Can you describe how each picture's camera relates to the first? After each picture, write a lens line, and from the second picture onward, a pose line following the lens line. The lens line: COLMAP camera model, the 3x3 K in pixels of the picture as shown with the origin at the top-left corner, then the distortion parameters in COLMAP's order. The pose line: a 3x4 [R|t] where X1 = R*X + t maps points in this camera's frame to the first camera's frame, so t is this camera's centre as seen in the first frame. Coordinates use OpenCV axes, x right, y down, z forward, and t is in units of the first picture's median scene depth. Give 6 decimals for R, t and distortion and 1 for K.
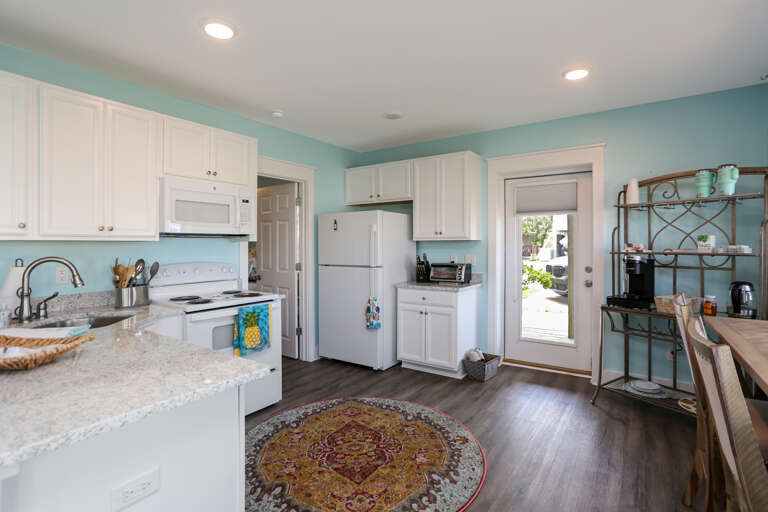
lens RADIAL K [[376.1, 0, 385.0], [0, 376.1, 246.4], [0, 0, 1]] dist [-0.064487, 0.023600]
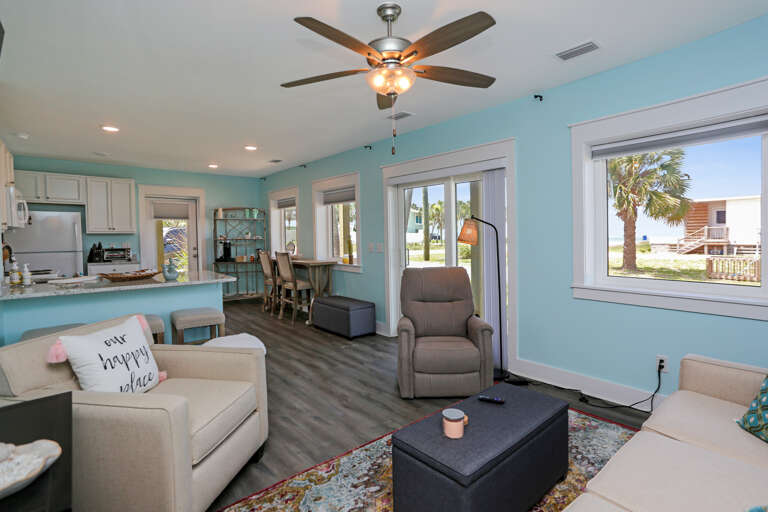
lens RADIAL K [[389.3, 0, 395.2], [0, 389.3, 236.8], [0, 0, 1]] dist [-0.046103, 0.000125]
pose [[0.253868, -0.001215, 0.967238, -1.480864], [0.006414, 0.999979, -0.000427, 0.008428], [-0.967218, 0.006312, 0.253871, -0.727297]]
